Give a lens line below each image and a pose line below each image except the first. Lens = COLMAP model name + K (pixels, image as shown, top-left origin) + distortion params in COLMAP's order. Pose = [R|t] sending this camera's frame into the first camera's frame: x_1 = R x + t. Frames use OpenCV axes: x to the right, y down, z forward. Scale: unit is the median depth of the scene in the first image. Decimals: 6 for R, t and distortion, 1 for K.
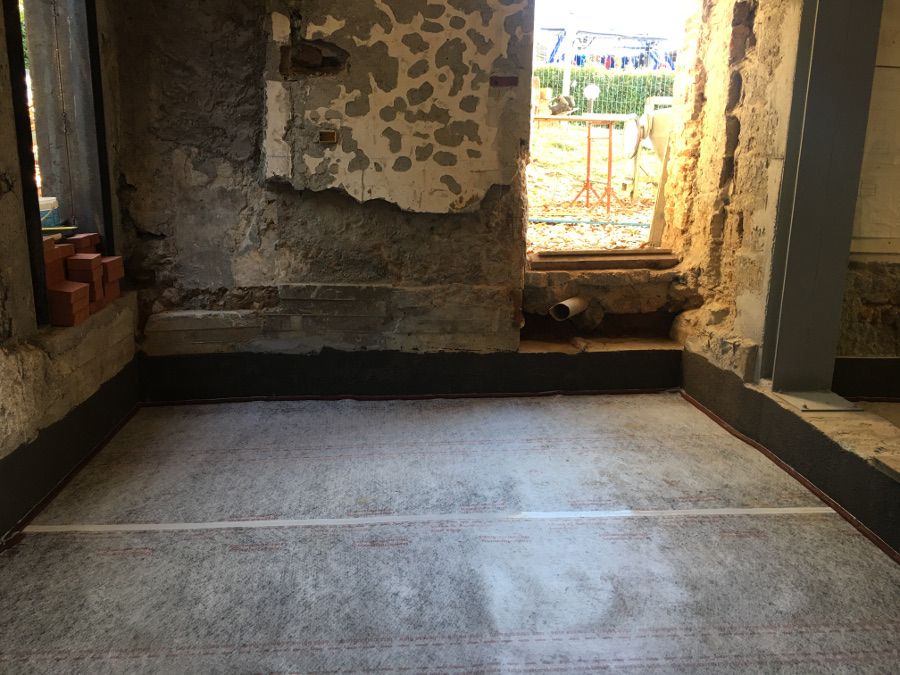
lens RADIAL K [[757.9, 0, 448.2], [0, 757.9, 335.4], [0, 0, 1]] dist [0.063345, -0.079641]
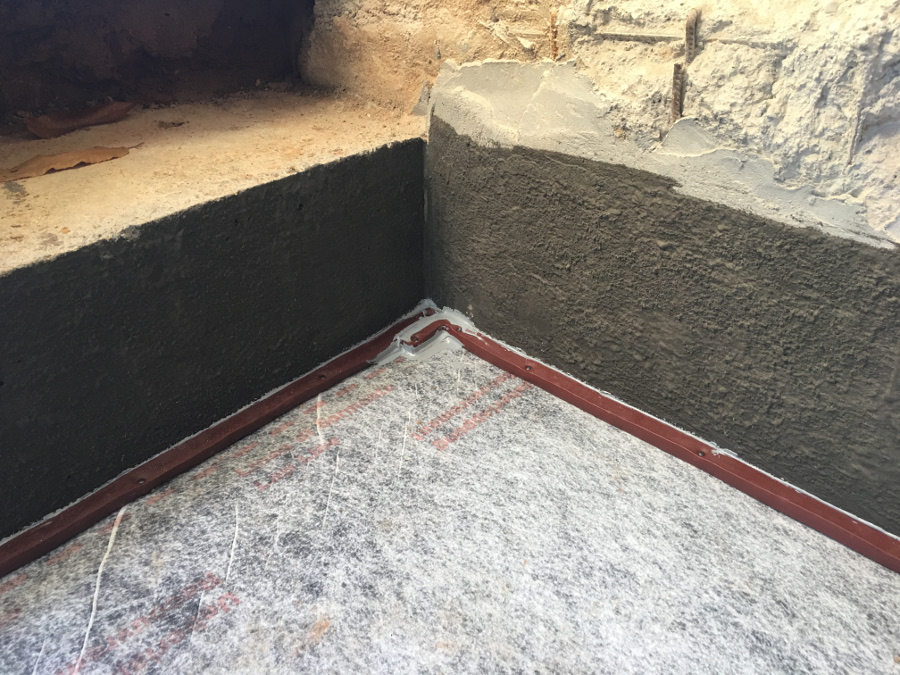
lens RADIAL K [[760.5, 0, 446.0], [0, 760.5, 334.7], [0, 0, 1]] dist [0.010816, -0.000061]
pose [[0.749134, -0.351109, 0.561713, 0.210608], [0.142146, 0.913424, 0.381380, -0.011733], [-0.646988, -0.205859, 0.734186, 0.994897]]
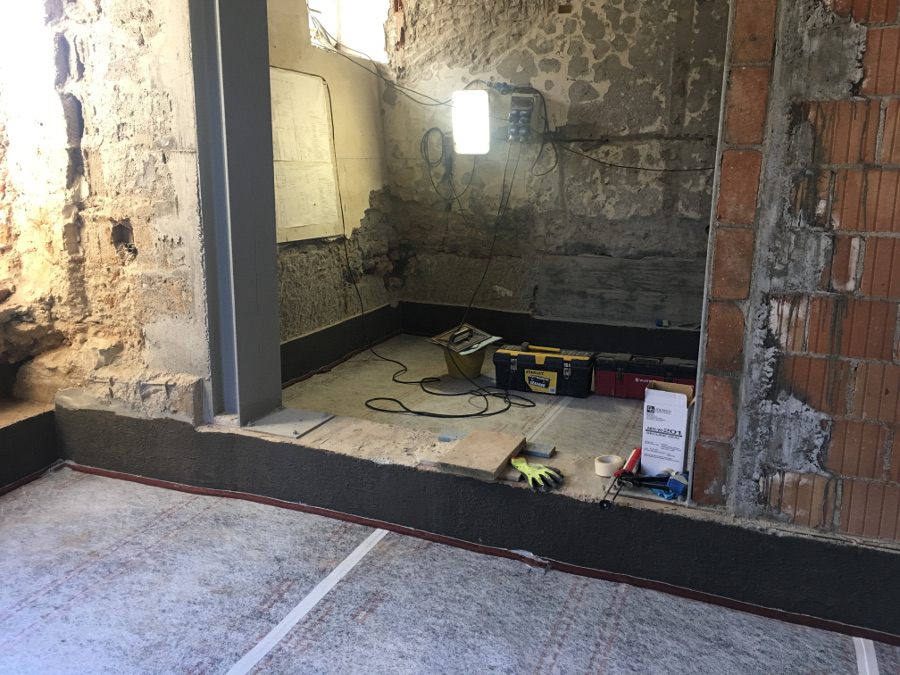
lens RADIAL K [[757.9, 0, 445.5], [0, 757.9, 324.9], [0, 0, 1]] dist [0.063345, -0.079641]
pose [[0.448588, -0.203697, 0.870217, -0.177824], [0.195930, 0.972409, 0.126618, -0.095166], [-0.871998, 0.113702, 0.476121, 0.371675]]
